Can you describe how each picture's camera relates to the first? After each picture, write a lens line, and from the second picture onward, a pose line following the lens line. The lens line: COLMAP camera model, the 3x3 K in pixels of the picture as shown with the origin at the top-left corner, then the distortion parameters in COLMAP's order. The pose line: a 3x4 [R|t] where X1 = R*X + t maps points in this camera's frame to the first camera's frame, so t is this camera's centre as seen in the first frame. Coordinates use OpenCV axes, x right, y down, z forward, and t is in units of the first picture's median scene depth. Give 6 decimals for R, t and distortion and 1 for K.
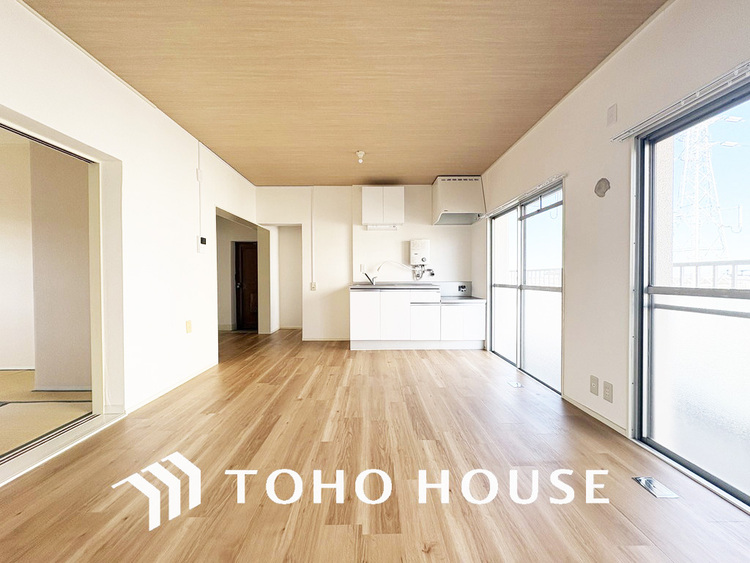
lens RADIAL K [[297.4, 0, 375.0], [0, 297.4, 281.5], [0, 0, 1]] dist [-0.000707, -0.000037]
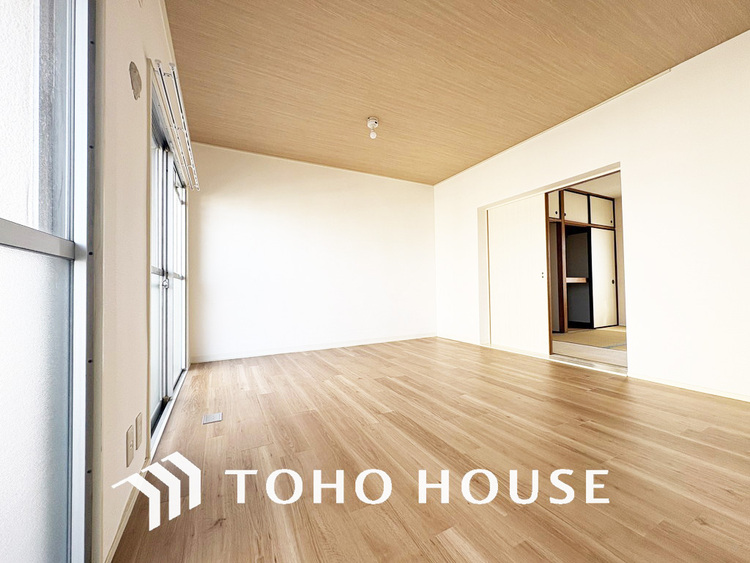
lens RADIAL K [[297.4, 0, 375.0], [0, 297.4, 281.5], [0, 0, 1]] dist [-0.000707, -0.000037]
pose [[-0.891691, 0.007078, -0.452589, 0.365234], [0.013129, 0.999861, -0.010230, 0.048563], [0.452454, -0.015064, -0.891661, 1.019459]]
